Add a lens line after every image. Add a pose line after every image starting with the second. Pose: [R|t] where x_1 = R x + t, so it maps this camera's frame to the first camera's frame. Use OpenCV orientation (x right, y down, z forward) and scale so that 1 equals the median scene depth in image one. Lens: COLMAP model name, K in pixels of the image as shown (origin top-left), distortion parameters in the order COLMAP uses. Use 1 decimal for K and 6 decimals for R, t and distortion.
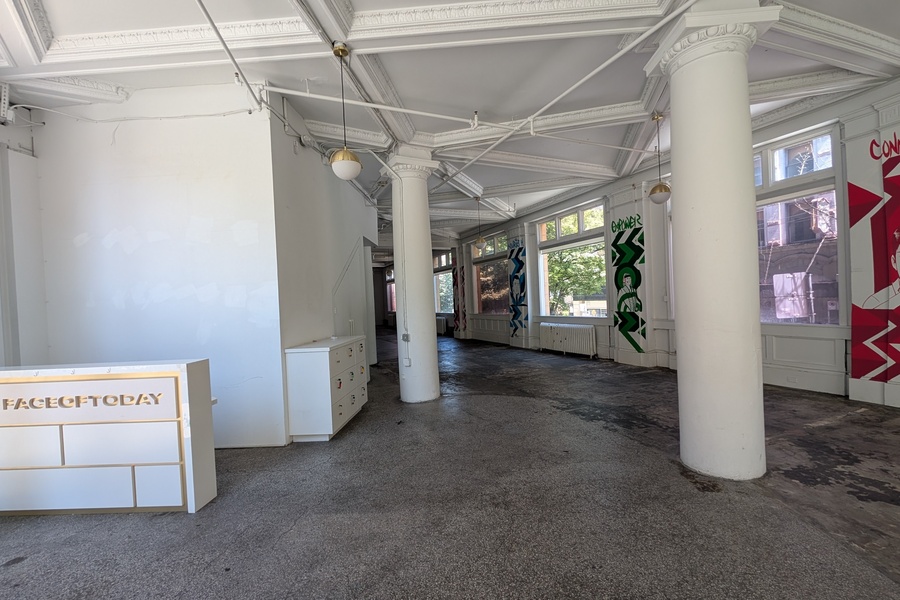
lens RADIAL K [[390.9, 0, 462.7], [0, 390.9, 312.3], [0, 0, 1]] dist [-0.000818, 0.000375]
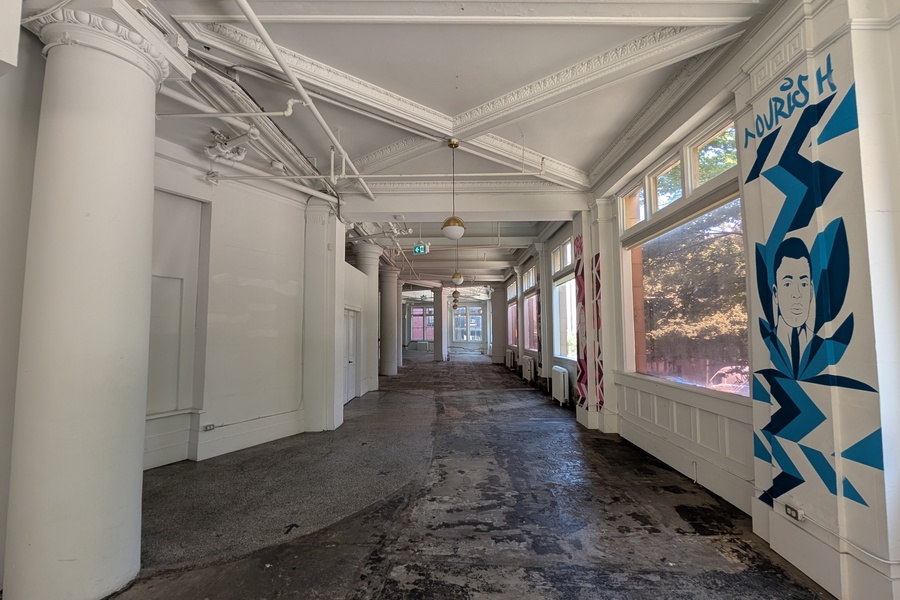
lens RADIAL K [[390.9, 0, 458.4], [0, 390.9, 303.9], [0, 0, 1]] dist [-0.000818, 0.000375]
pose [[0.897522, 0.009670, -0.440864, 0.118560], [-0.050945, 0.995339, -0.081883, -0.055139], [0.438018, 0.095952, 0.893831, 1.292556]]
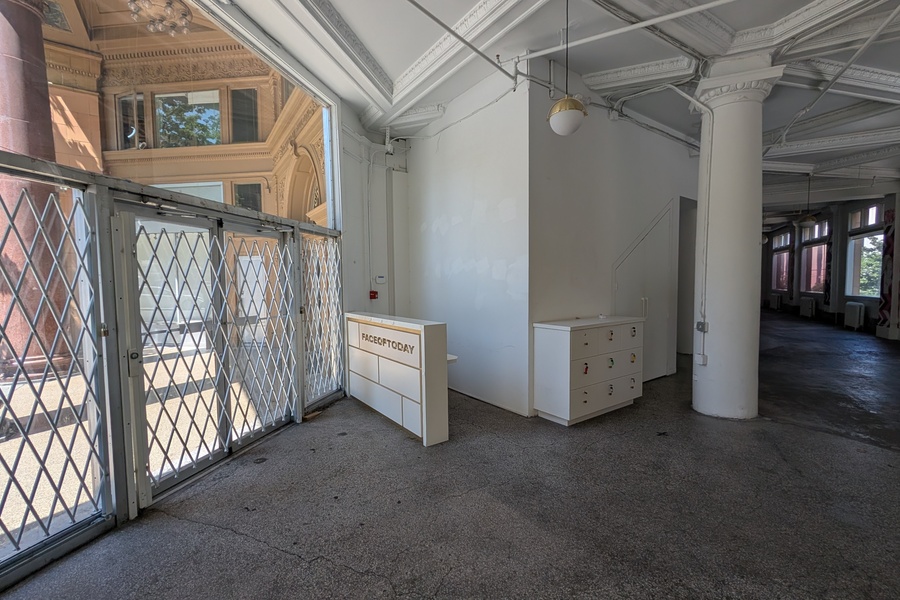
lens RADIAL K [[390.9, 0, 455.6], [0, 390.9, 308.2], [0, 0, 1]] dist [-0.000818, 0.000375]
pose [[0.612408, 0.091779, -0.785196, 0.130754], [-0.043011, 0.995635, 0.082831, -0.011730], [0.789371, -0.016954, 0.613683, 0.142872]]
